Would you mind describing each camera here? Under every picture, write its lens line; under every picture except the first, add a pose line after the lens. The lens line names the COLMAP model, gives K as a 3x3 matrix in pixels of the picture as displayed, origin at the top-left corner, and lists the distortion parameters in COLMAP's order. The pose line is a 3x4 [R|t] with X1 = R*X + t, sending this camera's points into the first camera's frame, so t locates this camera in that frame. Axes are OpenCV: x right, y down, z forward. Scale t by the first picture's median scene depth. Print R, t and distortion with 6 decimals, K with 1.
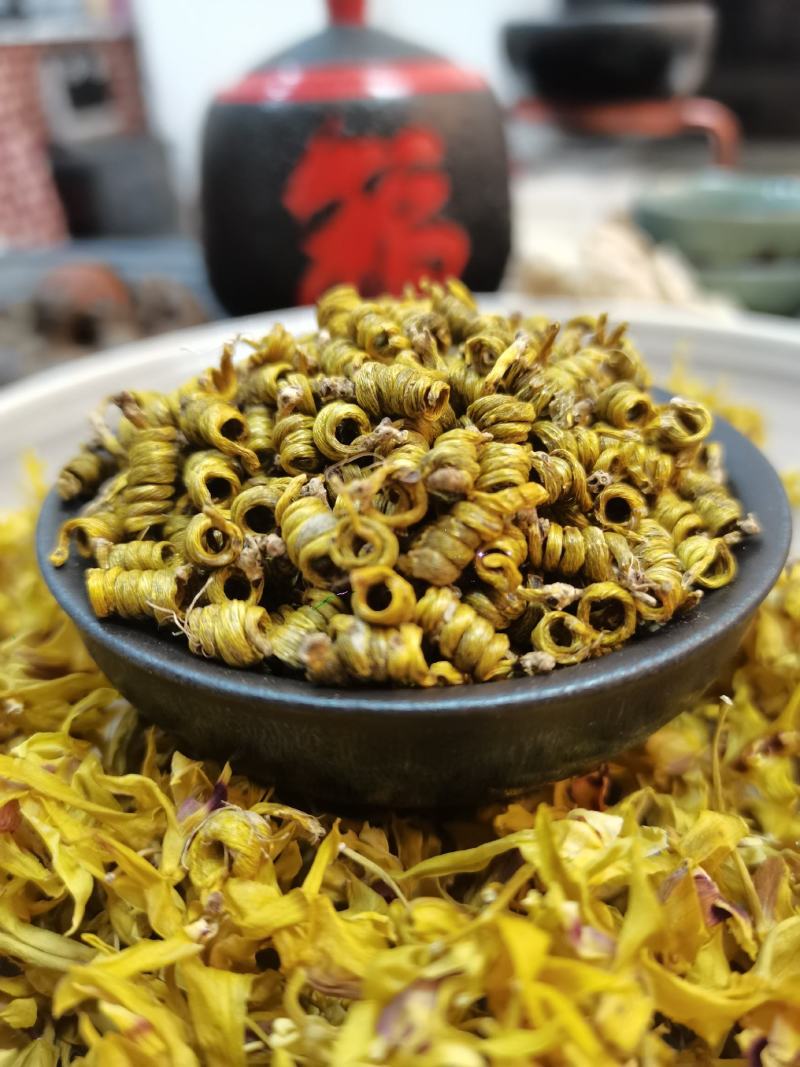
lens RADIAL K [[882.1, 0, 400.0], [0, 882.1, 533.5], [0, 0, 1]] dist [-0.000912, -0.147302]
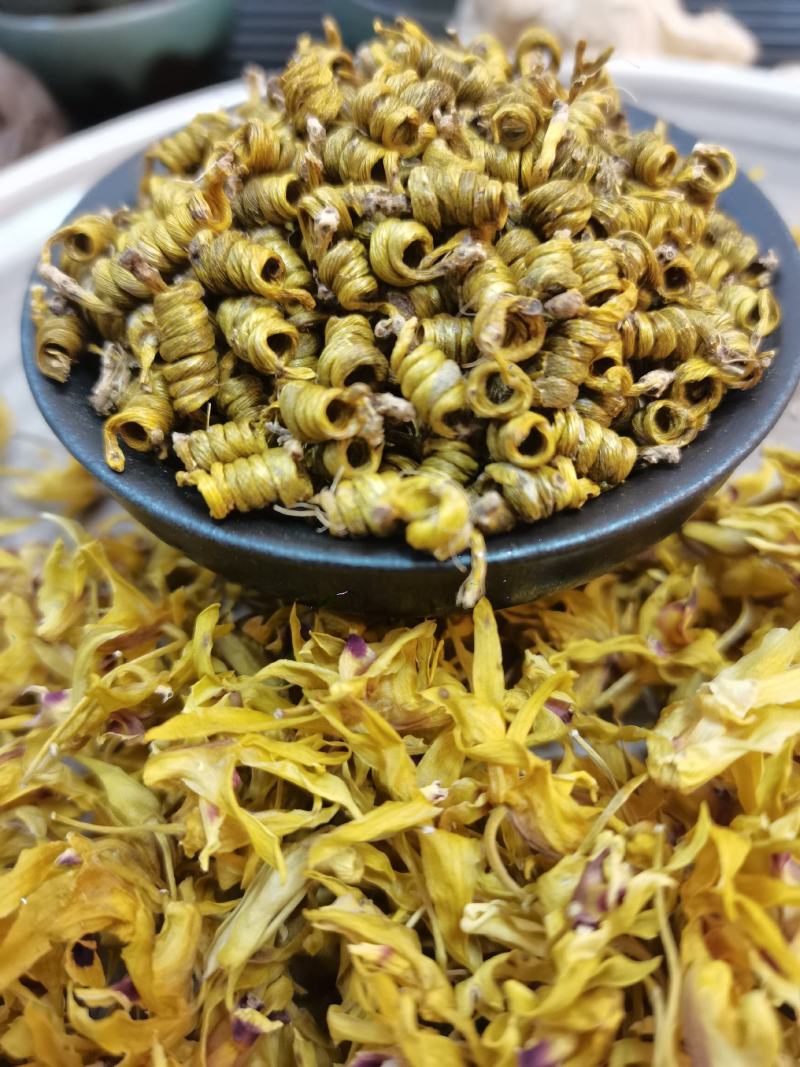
lens RADIAL K [[882.1, 0, 400.0], [0, 882.1, 533.5], [0, 0, 1]] dist [-0.000912, -0.147302]
pose [[0.935749, -0.280056, 0.214340, -0.375007], [0.176304, 0.897858, 0.403445, -0.243898], [-0.305434, -0.339734, 0.889545, 0.103803]]
